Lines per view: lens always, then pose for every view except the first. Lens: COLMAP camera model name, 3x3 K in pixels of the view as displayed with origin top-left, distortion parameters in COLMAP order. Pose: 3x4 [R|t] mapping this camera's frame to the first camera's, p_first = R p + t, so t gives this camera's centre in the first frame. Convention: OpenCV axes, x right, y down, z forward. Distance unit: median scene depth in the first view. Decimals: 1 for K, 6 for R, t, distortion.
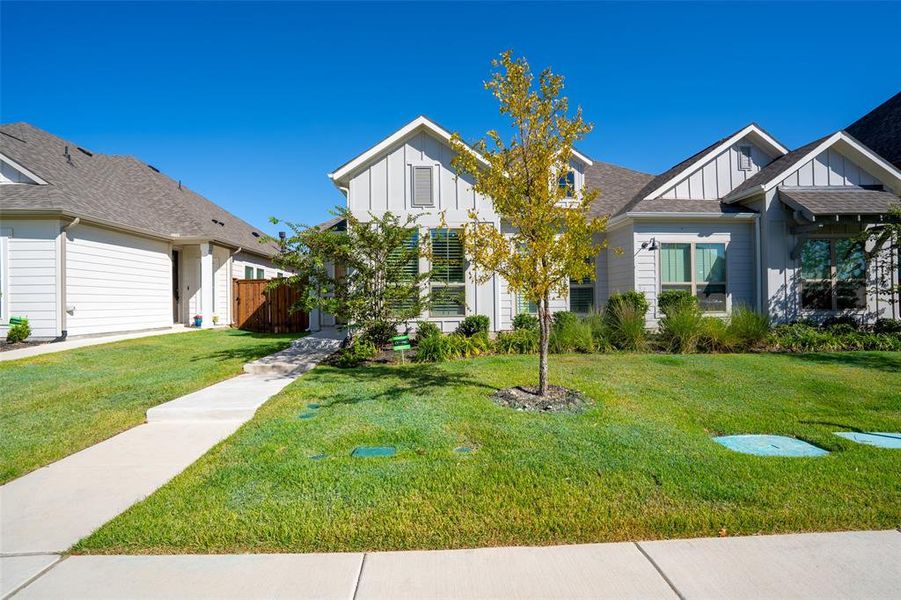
lens RADIAL K [[410.3, 0, 449.7], [0, 410.3, 300.0], [0, 0, 1]] dist [-0.033246, 0.008007]
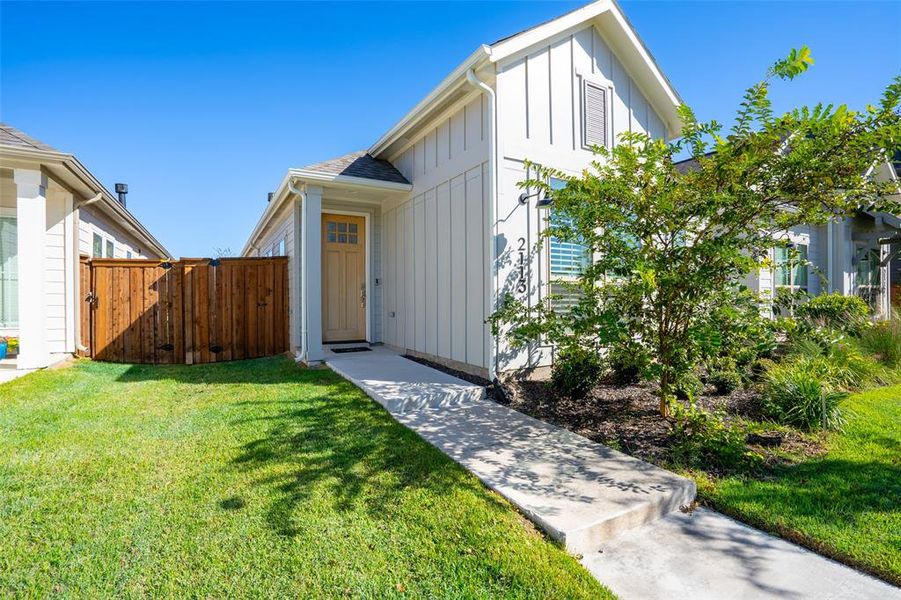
lens RADIAL K [[410.3, 0, 450.4], [0, 410.3, 300.3], [0, 0, 1]] dist [-0.033246, 0.008007]
pose [[0.894887, 0.009117, 0.446199, -0.508225], [-0.011227, 0.999935, 0.002086, -0.008216], [-0.446151, -0.006877, 0.894931, 0.549099]]
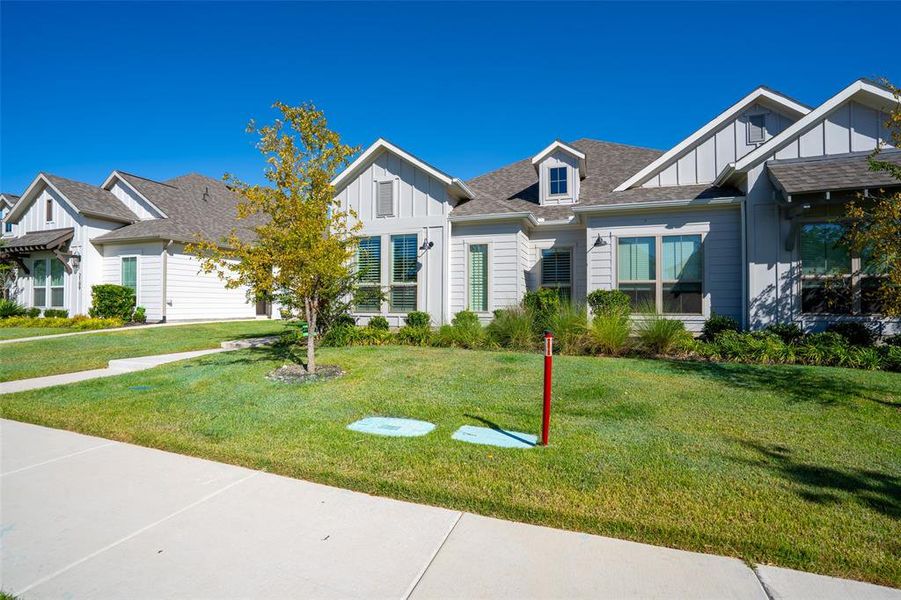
lens RADIAL K [[410.3, 0, 450.8], [0, 410.3, 298.7], [0, 0, 1]] dist [-0.033246, 0.008007]
pose [[0.926016, 0.008837, -0.377380, 0.530728], [-0.011460, 0.999923, -0.004706, 0.006016], [0.377310, 0.008683, 0.926046, 0.007865]]
